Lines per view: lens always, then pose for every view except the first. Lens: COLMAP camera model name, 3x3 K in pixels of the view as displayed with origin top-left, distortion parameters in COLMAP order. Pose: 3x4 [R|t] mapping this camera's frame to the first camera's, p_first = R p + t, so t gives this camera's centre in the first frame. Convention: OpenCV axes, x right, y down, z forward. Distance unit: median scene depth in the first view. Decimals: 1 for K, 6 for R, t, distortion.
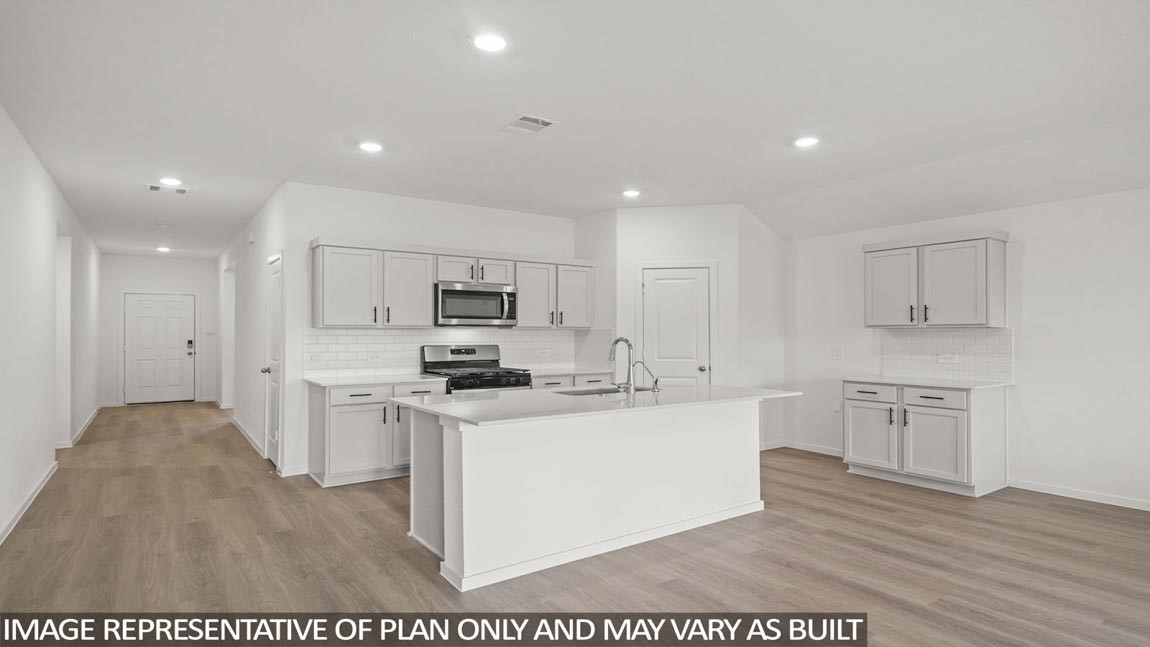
lens RADIAL K [[599.2, 0, 575.3], [0, 599.2, 329.5], [0, 0, 1]] dist [-0.004323, -0.000640]
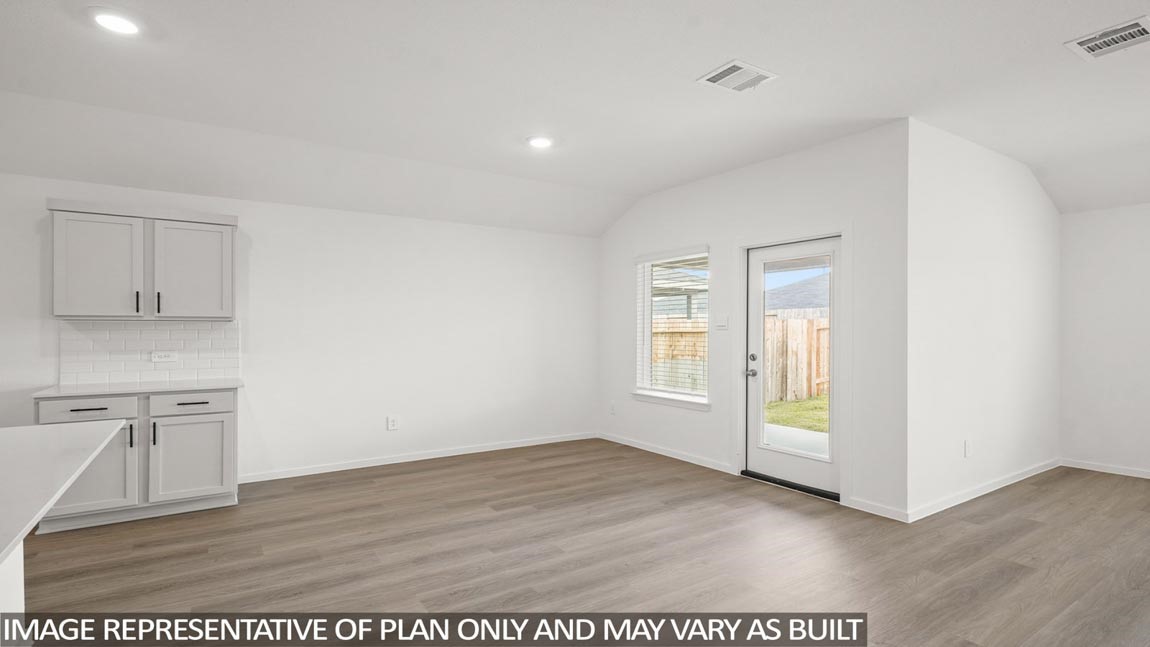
lens RADIAL K [[564.0, 0, 584.2], [0, 564.0, 325.7], [0, 0, 1]] dist [0.003863, -0.000171]
pose [[0.025561, -0.003446, 0.999667, -0.166742], [-0.010532, 0.999938, 0.003716, -0.004154], [-0.999618, -0.010623, 0.025524, 0.384347]]
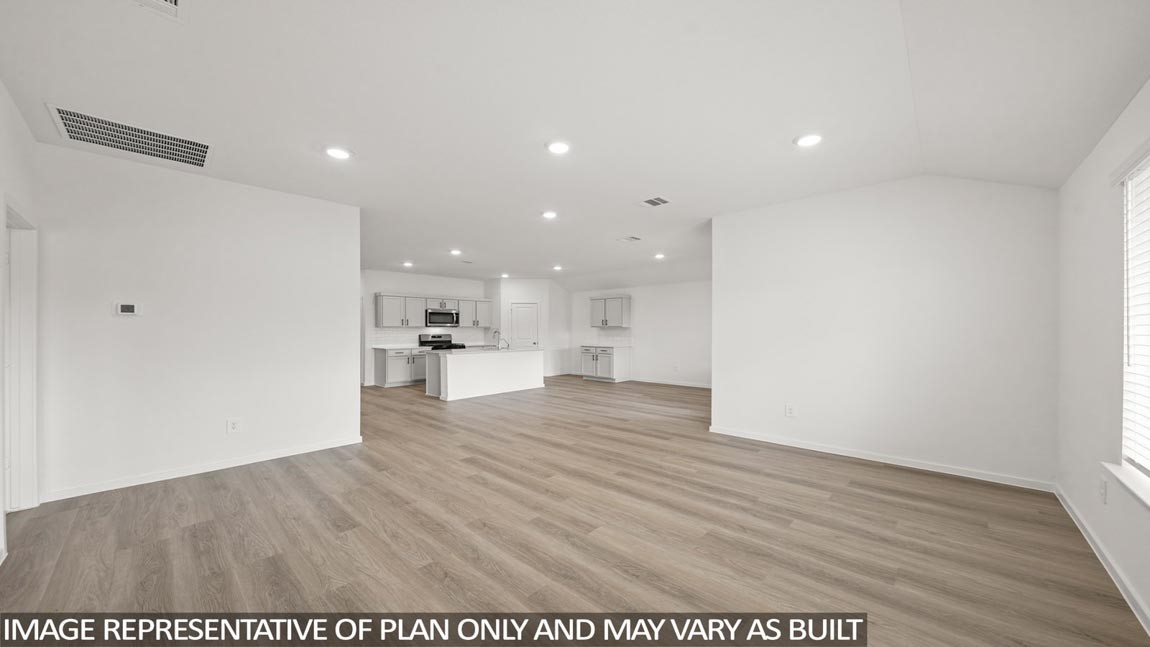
lens RADIAL K [[414.1, 0, 577.9], [0, 414.1, 327.7], [0, 0, 1]] dist [-0.000885, -0.000016]
pose [[0.980025, -0.000717, 0.198874, 0.049789], [0.000071, 0.999995, 0.003260, -0.007255], [-0.198875, -0.003180, 0.980020, -0.907502]]
